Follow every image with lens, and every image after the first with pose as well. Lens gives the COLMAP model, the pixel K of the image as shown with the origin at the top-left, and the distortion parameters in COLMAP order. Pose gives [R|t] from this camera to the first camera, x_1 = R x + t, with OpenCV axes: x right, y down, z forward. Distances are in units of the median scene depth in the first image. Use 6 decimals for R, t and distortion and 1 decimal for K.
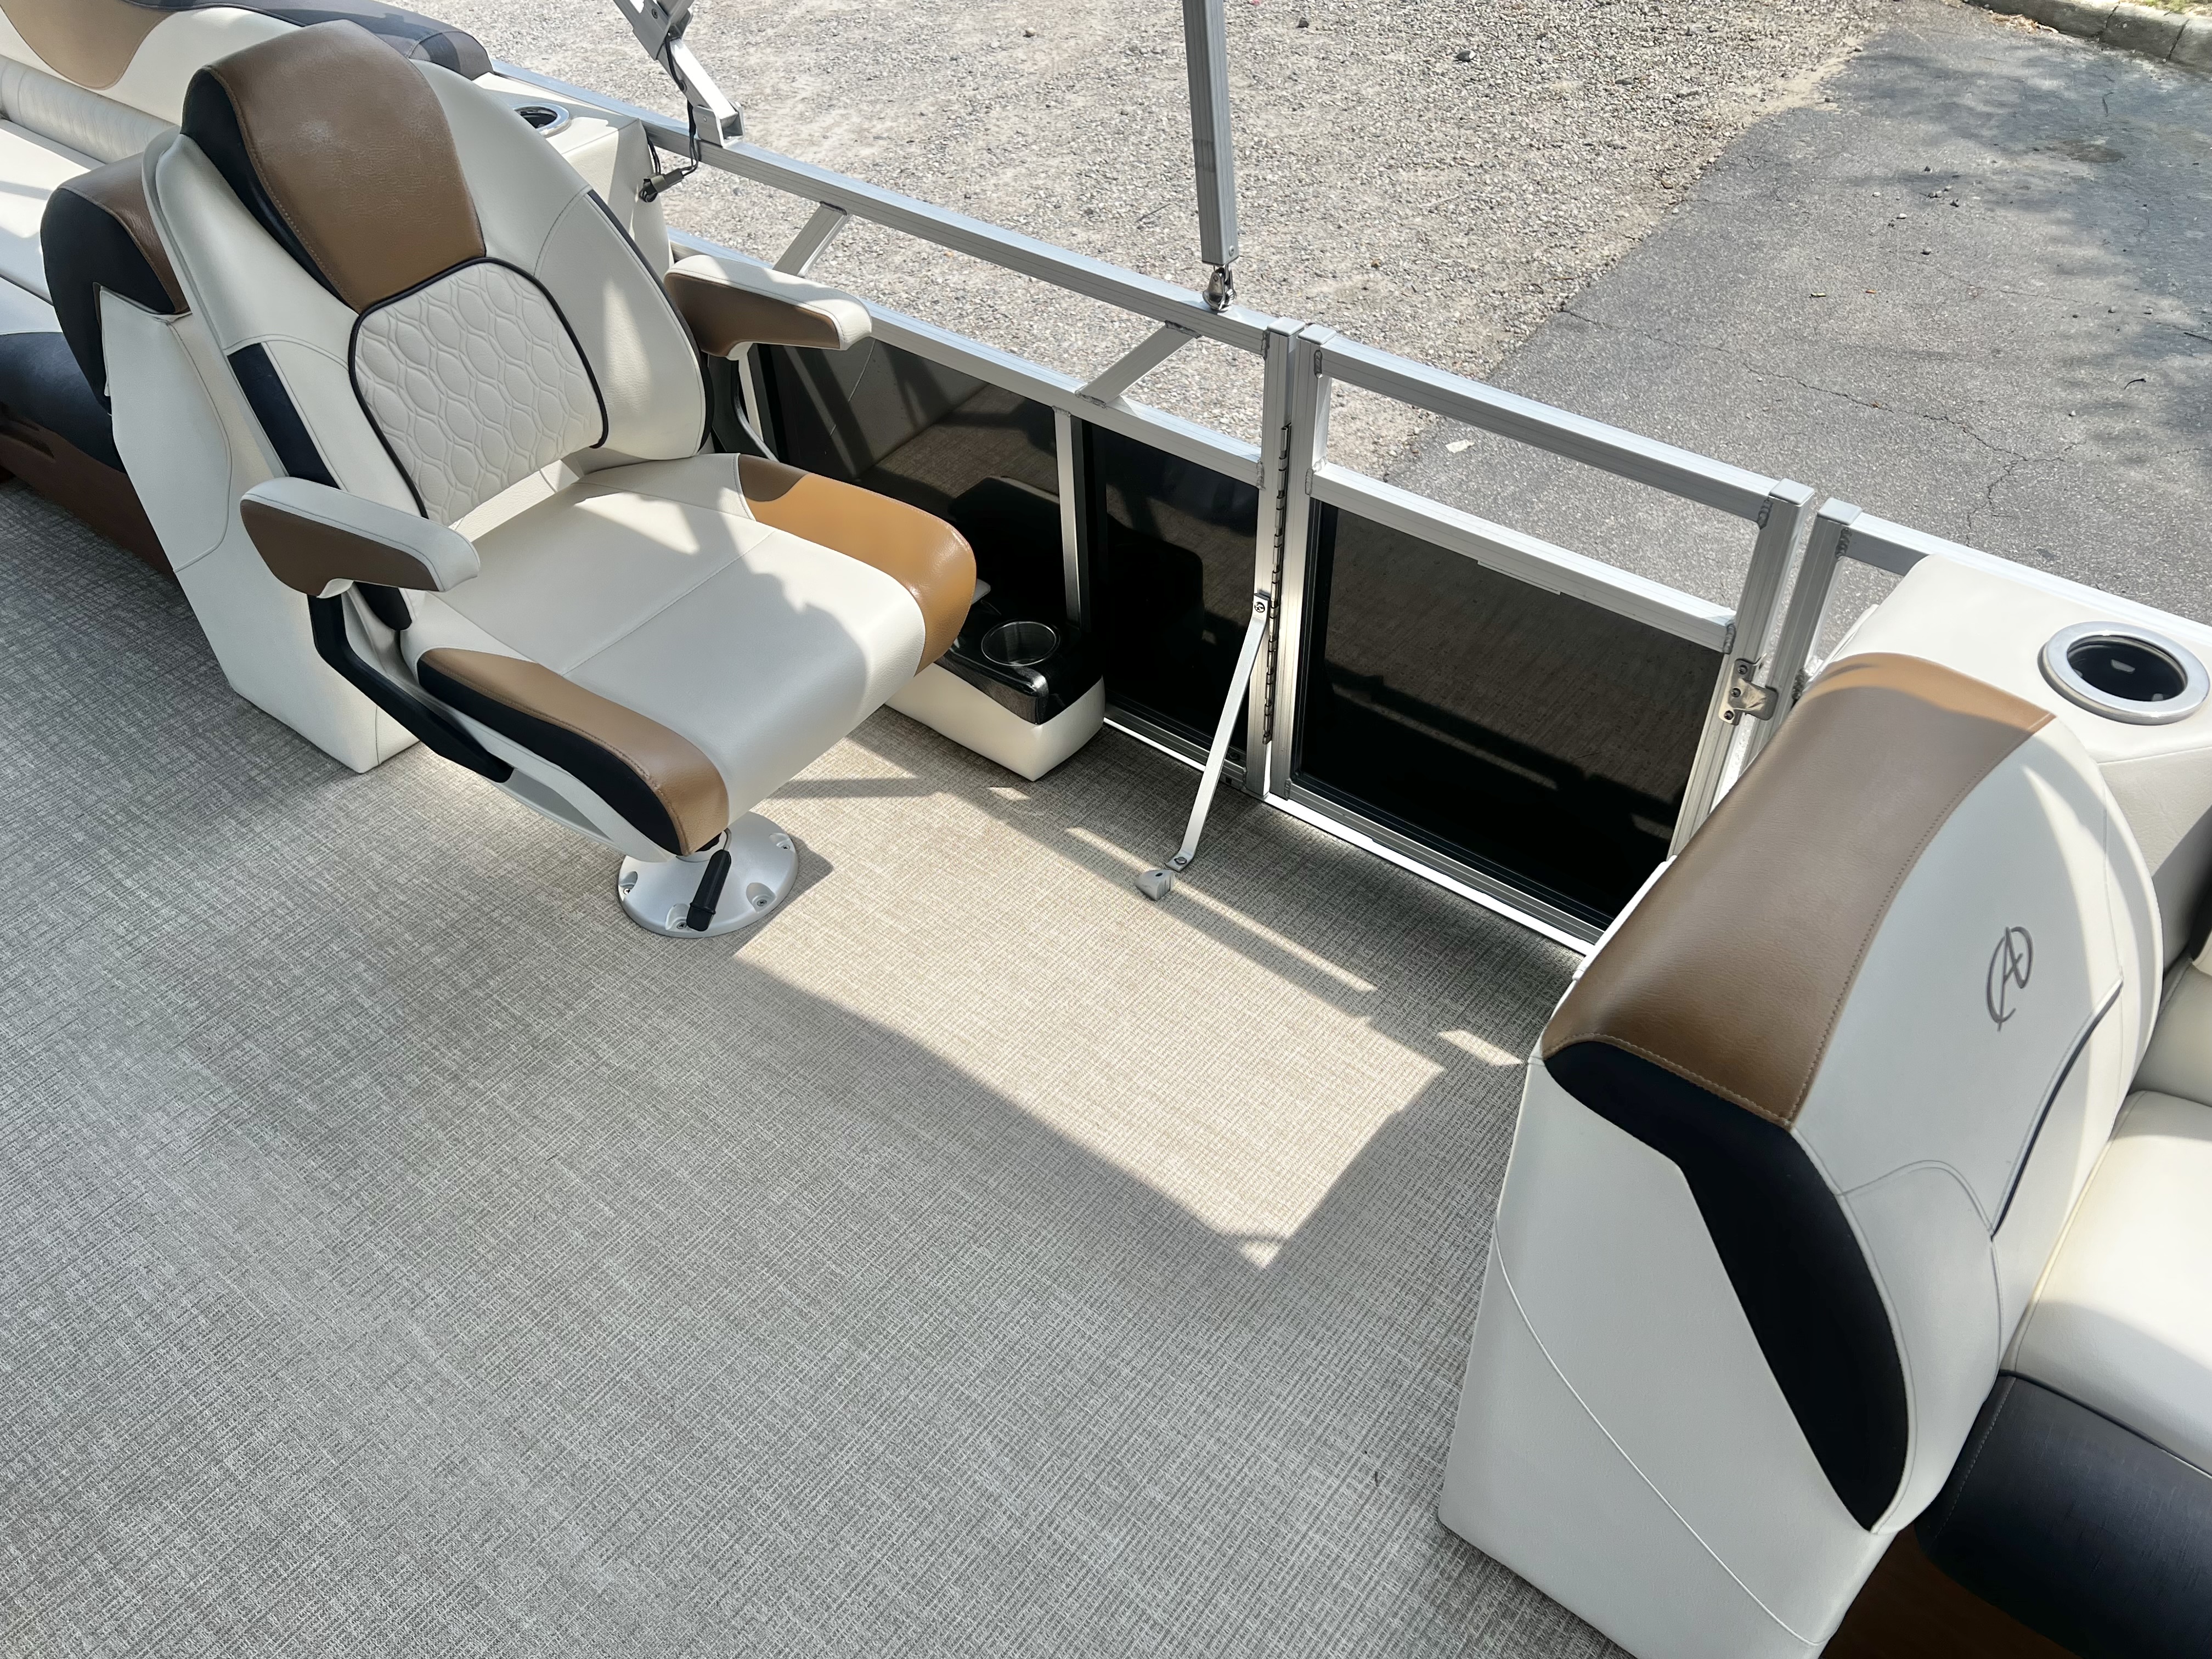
lens RADIAL K [[1706.6, 0, 1107.0], [0, 1706.6, 845.5], [0, 0, 1]] dist [0.050067, -0.049113]
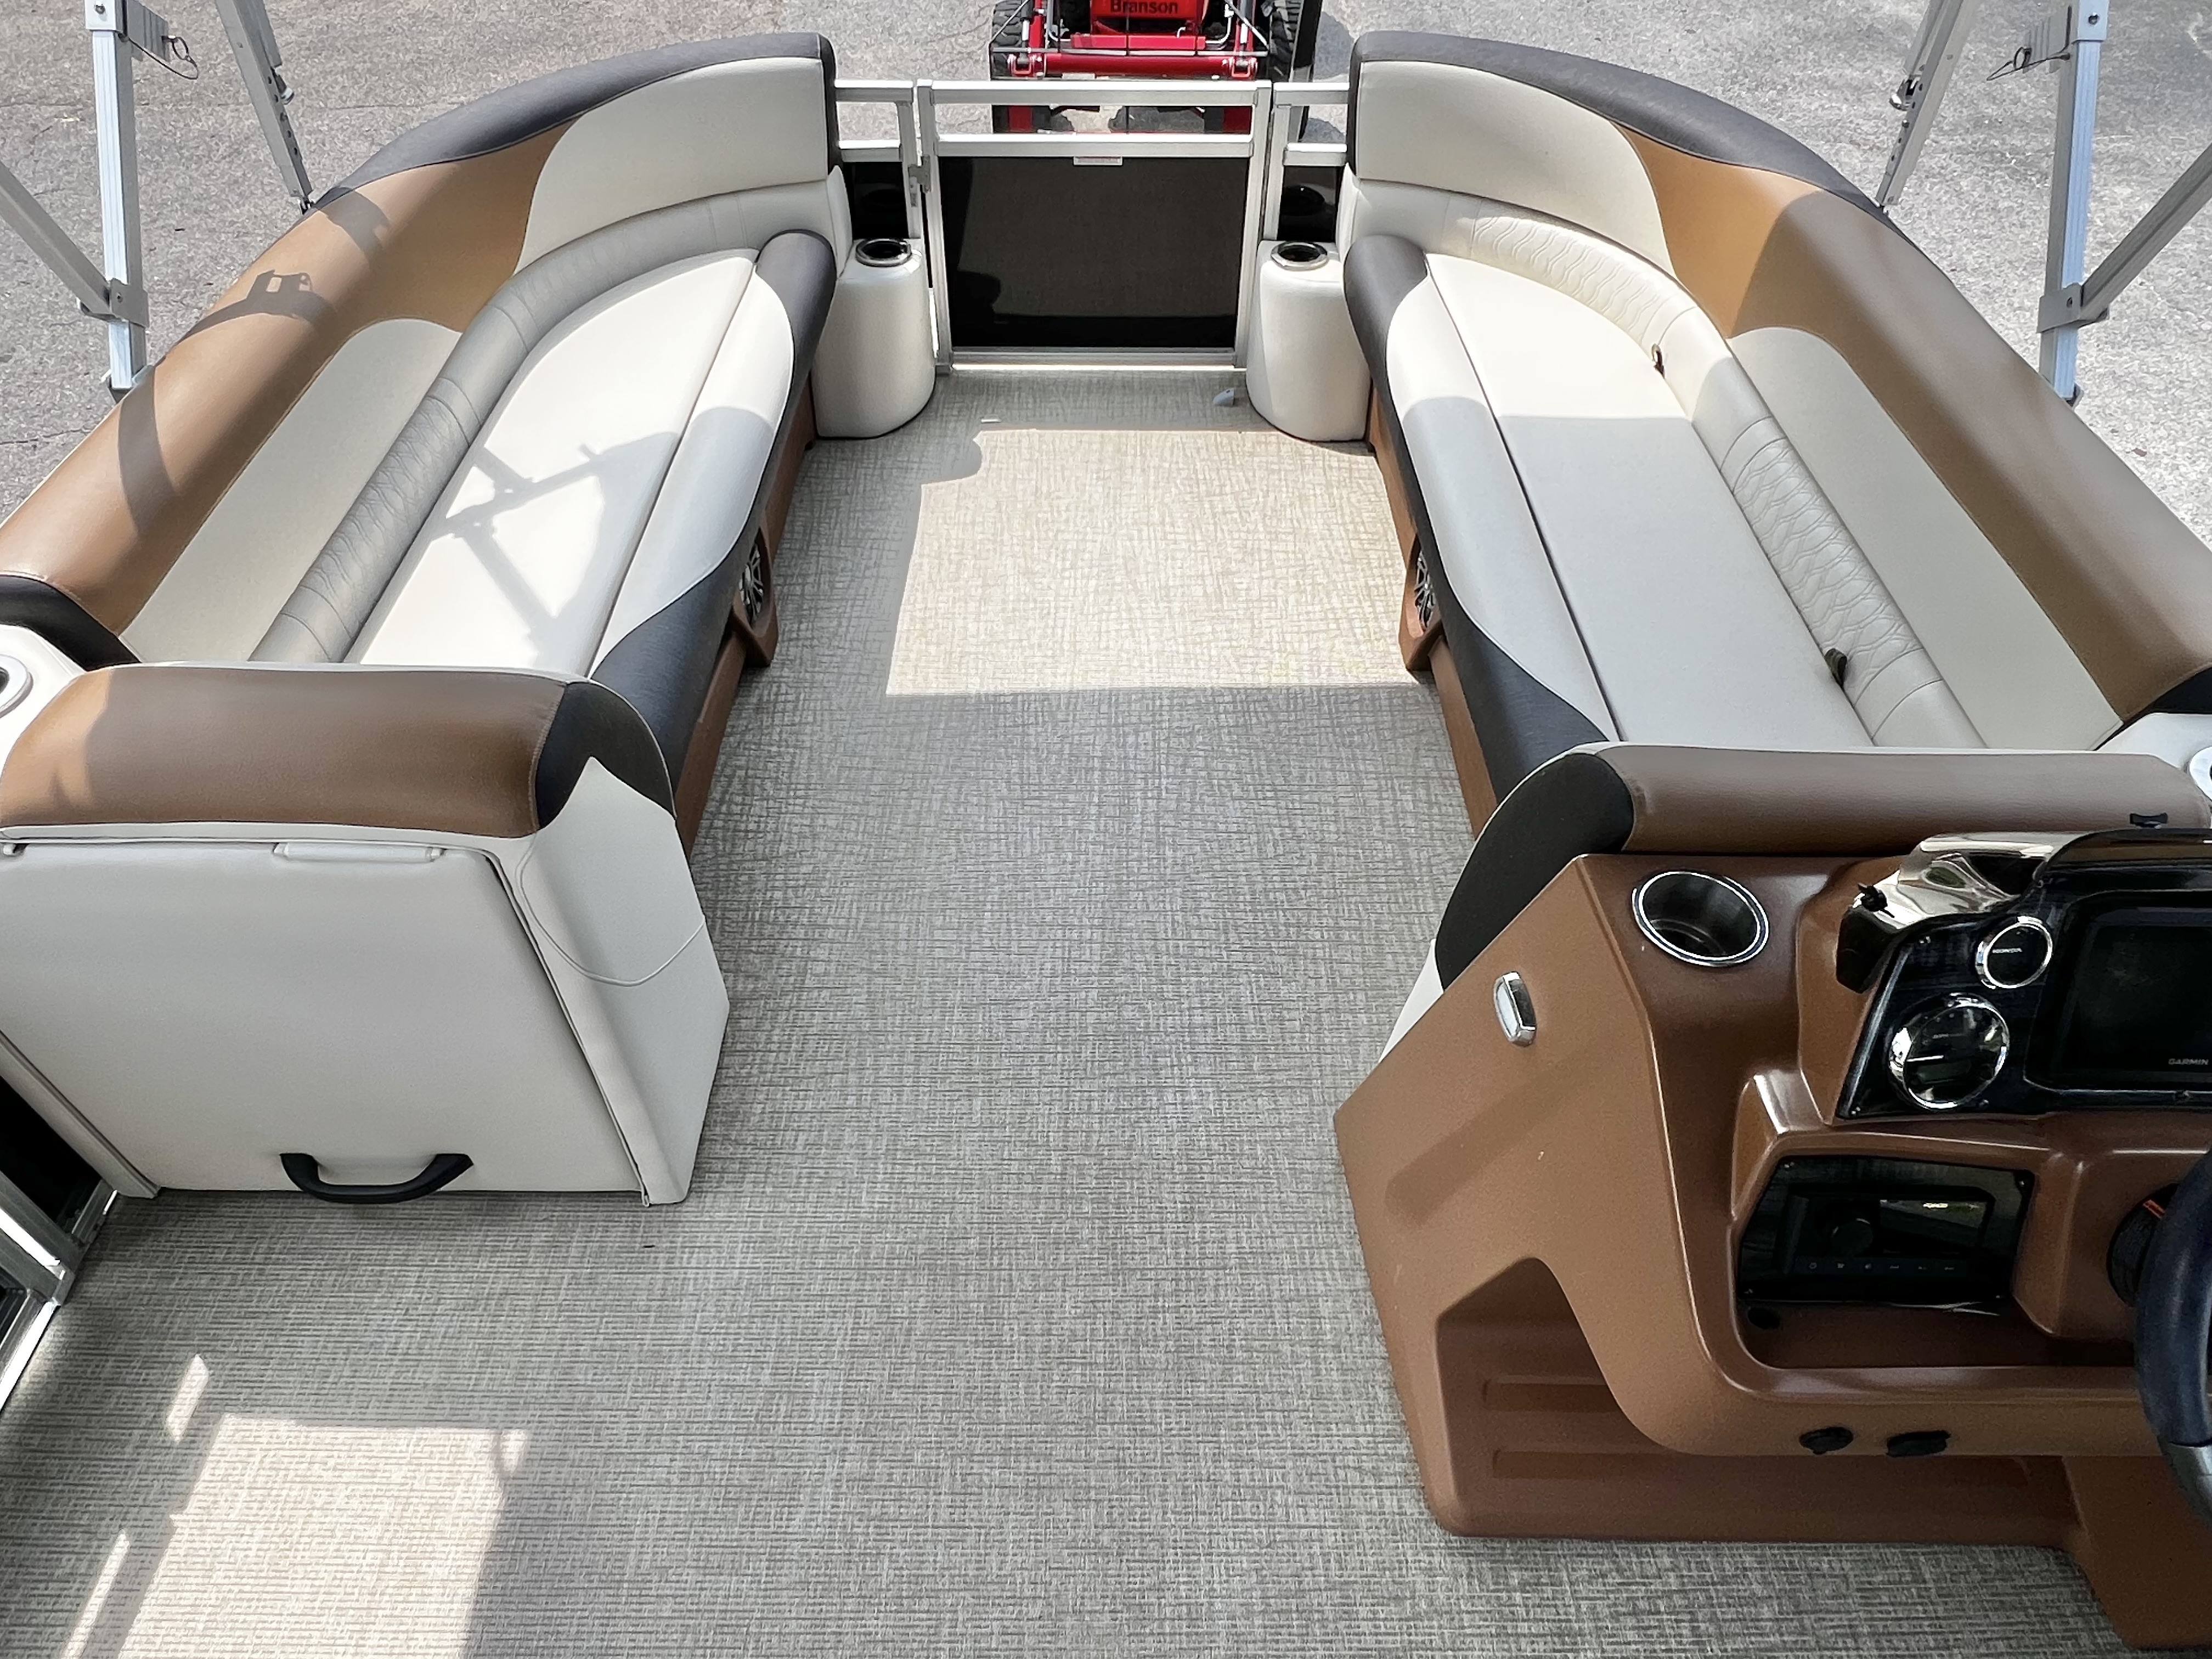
lens RADIAL K [[1416.5, 0, 1090.5], [0, 1416.5, 834.2], [0, 0, 1]] dist [-0.000444, -0.000809]
pose [[-0.617591, -0.545522, 0.566558, -0.332186], [0.556996, 0.205214, 0.804763, -0.269344], [-0.555281, 0.812584, 0.177115, 0.265033]]
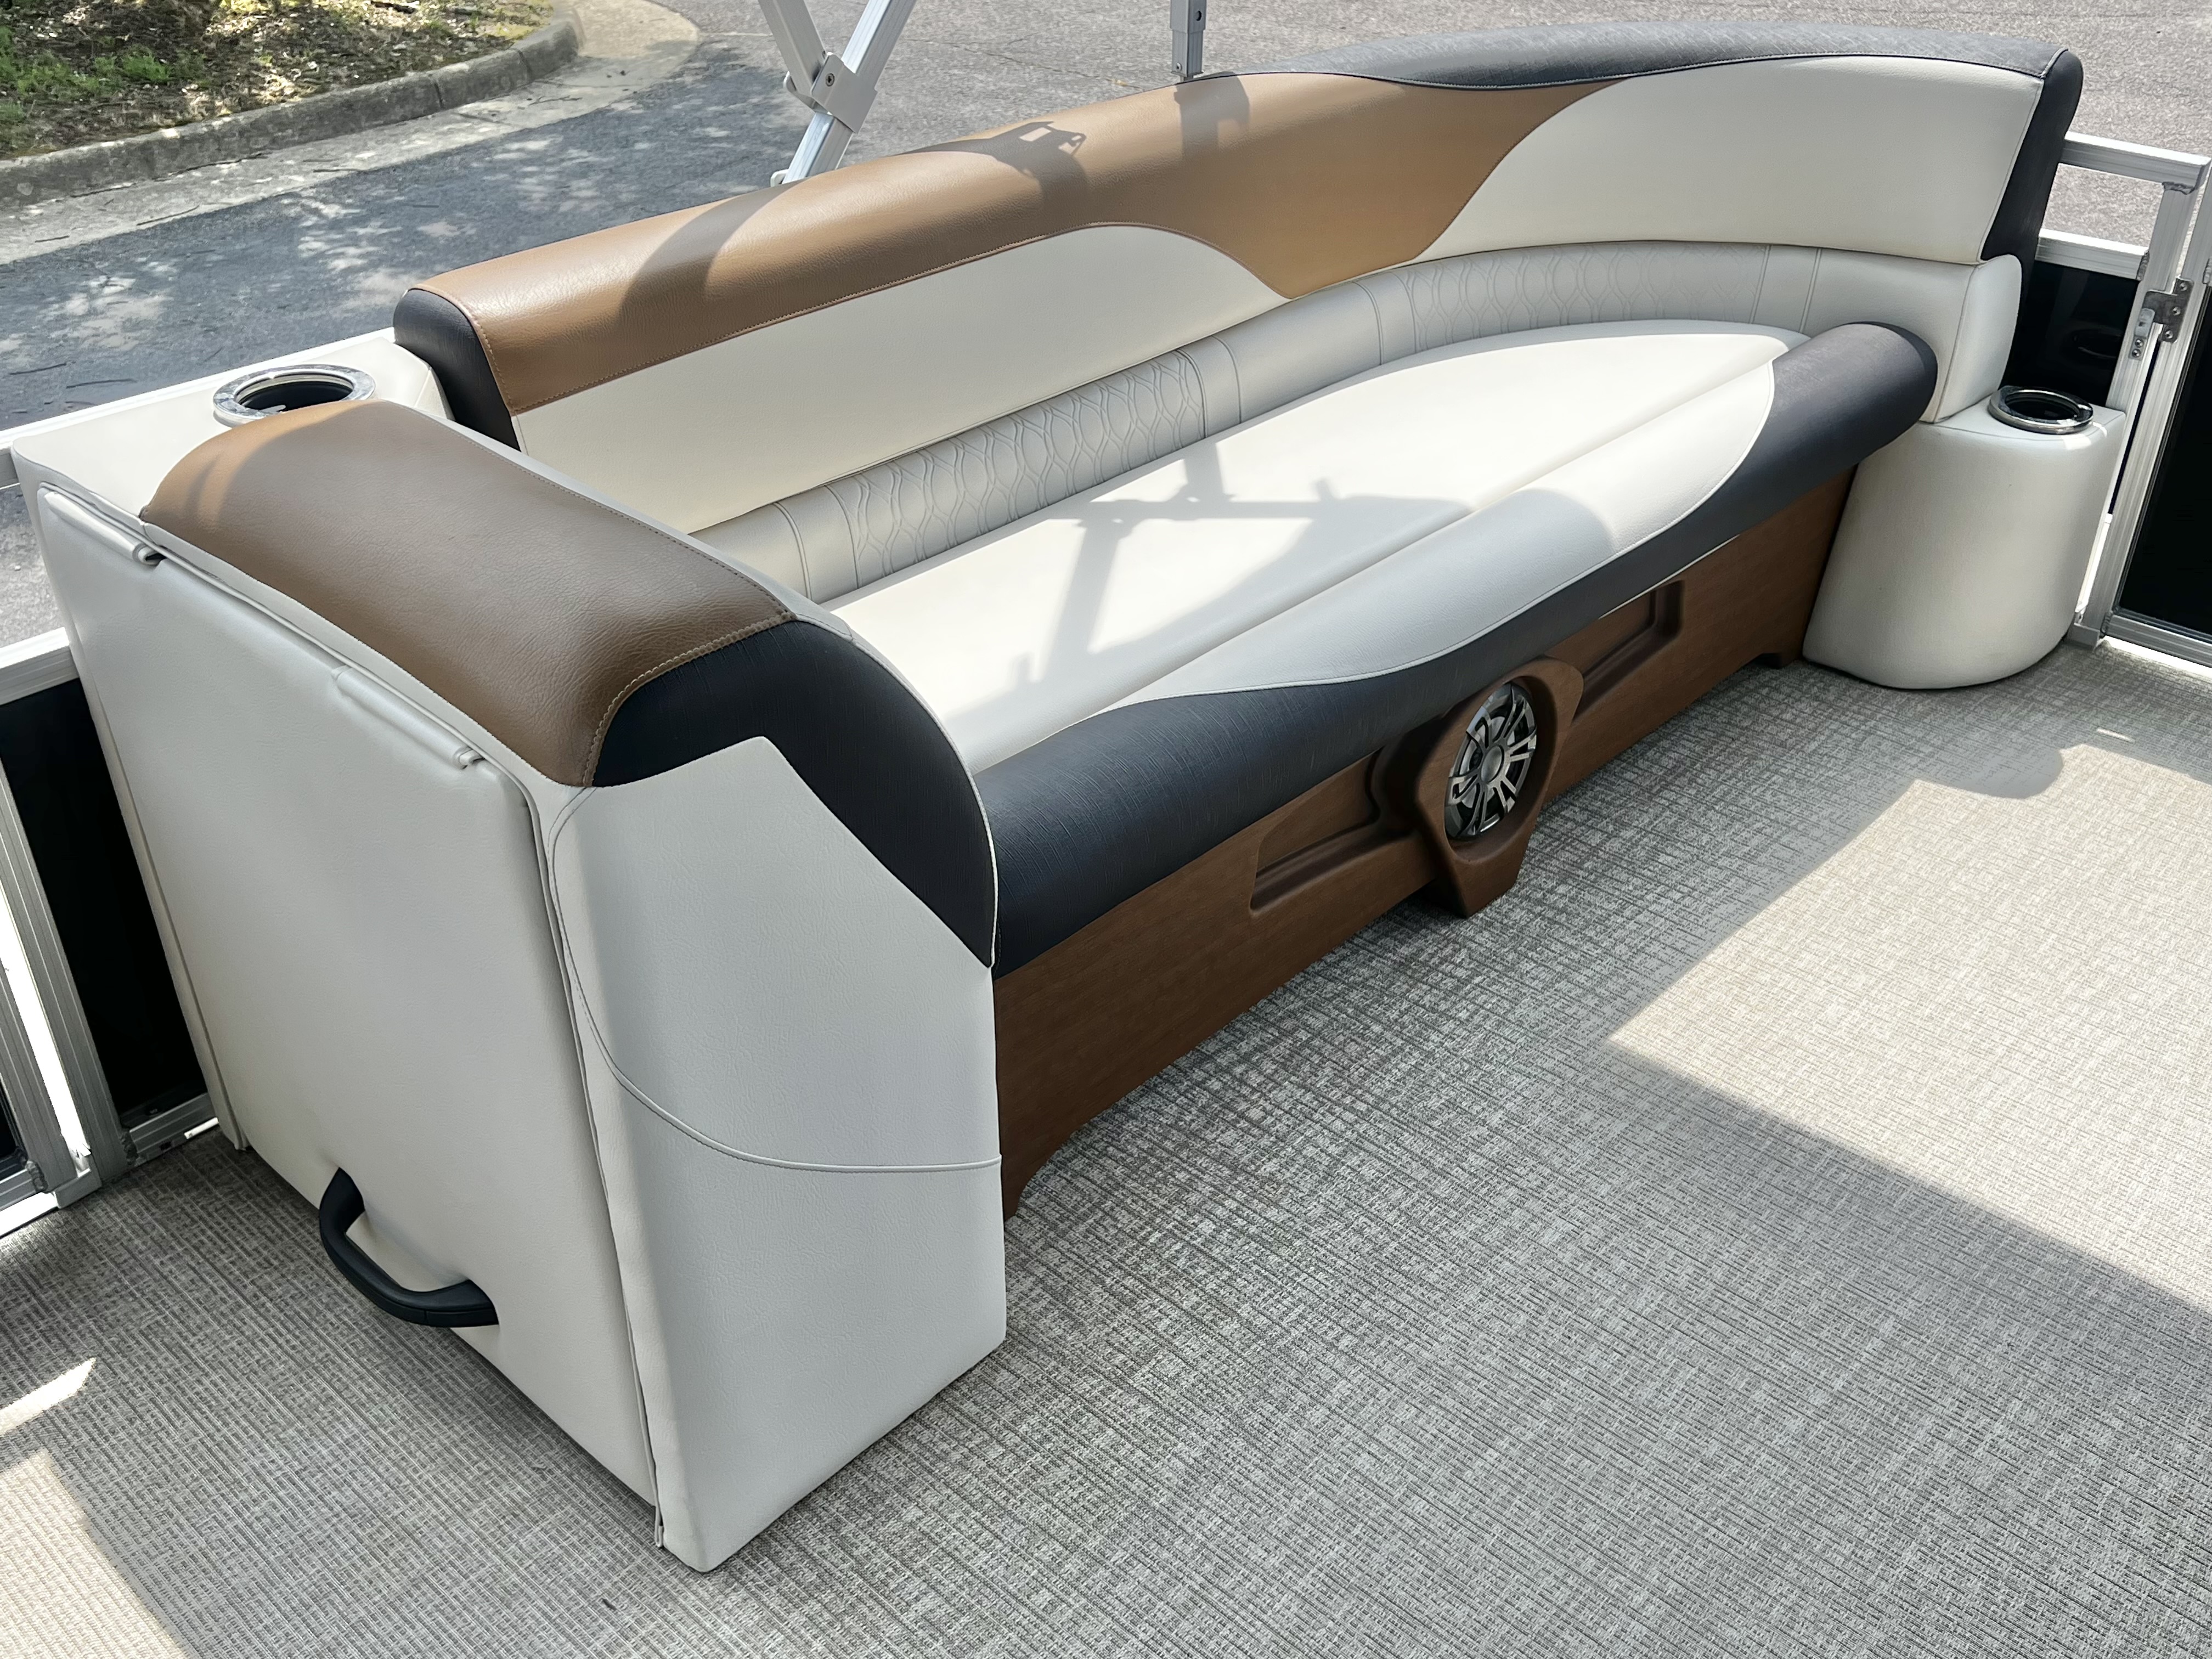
lens RADIAL K [[2088.1, 0, 1110.2], [0, 2088.1, 802.1], [0, 0, 1]] dist [0.096303, -0.147312]
pose [[0.073153, -0.503743, 0.860751, -0.302986], [0.686971, 0.651117, 0.322673, -0.012894], [-0.722994, 0.567706, 0.393687, 0.200257]]
